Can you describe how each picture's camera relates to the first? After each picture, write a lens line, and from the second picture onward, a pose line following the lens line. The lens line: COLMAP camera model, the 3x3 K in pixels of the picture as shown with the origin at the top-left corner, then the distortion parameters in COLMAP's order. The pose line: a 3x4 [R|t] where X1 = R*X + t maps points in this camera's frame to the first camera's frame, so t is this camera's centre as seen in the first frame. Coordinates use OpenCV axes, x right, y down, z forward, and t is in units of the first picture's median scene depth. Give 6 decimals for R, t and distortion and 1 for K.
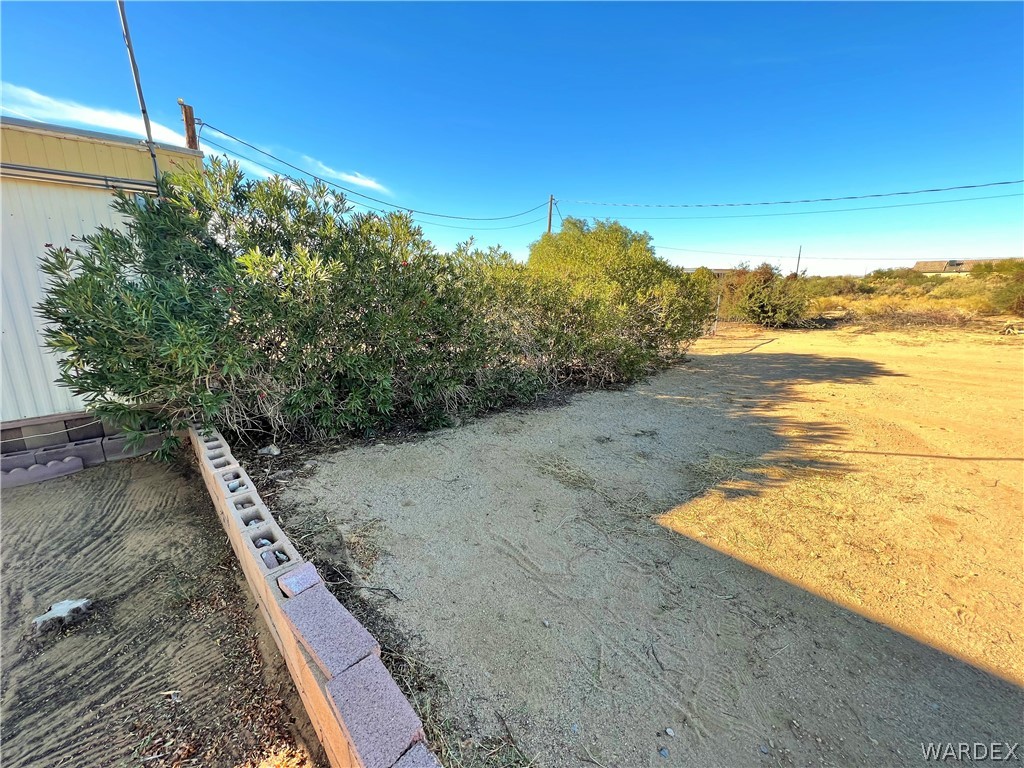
lens RADIAL K [[410.3, 0, 507.8], [0, 410.3, 383.2], [0, 0, 1]] dist [0.000291, -0.000051]
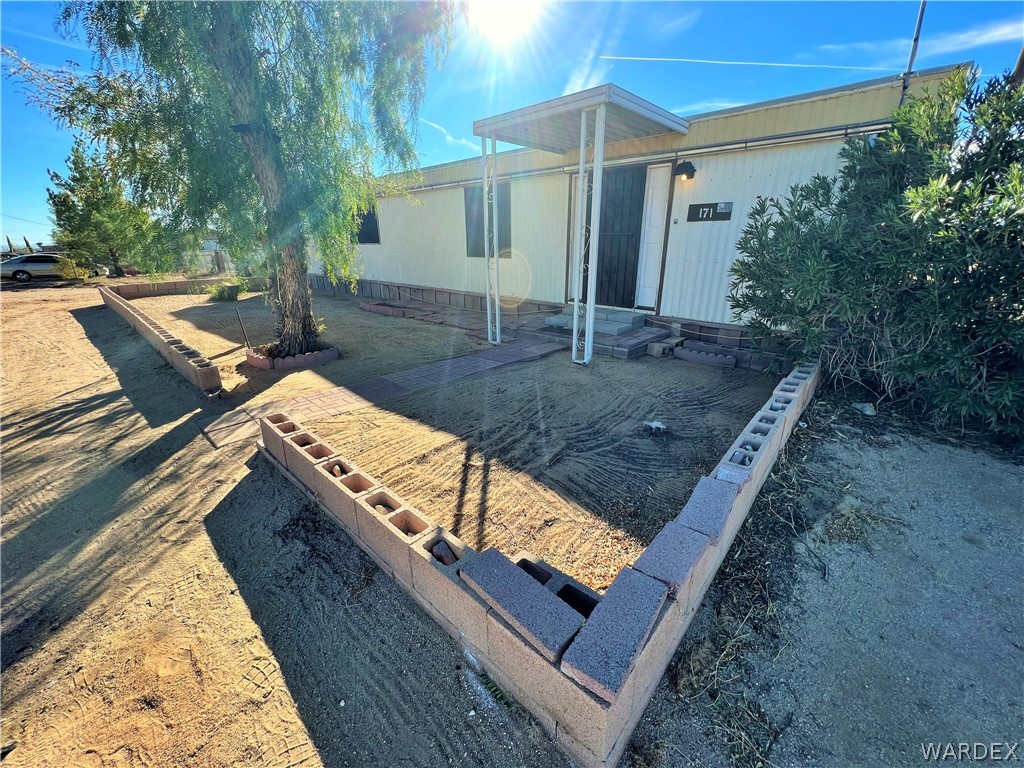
lens RADIAL K [[410.3, 0, 507.8], [0, 410.3, 383.2], [0, 0, 1]] dist [0.000291, -0.000051]
pose [[0.089258, 0.332530, -0.938859, 0.244611], [-0.217783, 0.926328, 0.307387, 0.001690], [0.971907, 0.177031, 0.155102, 0.068715]]
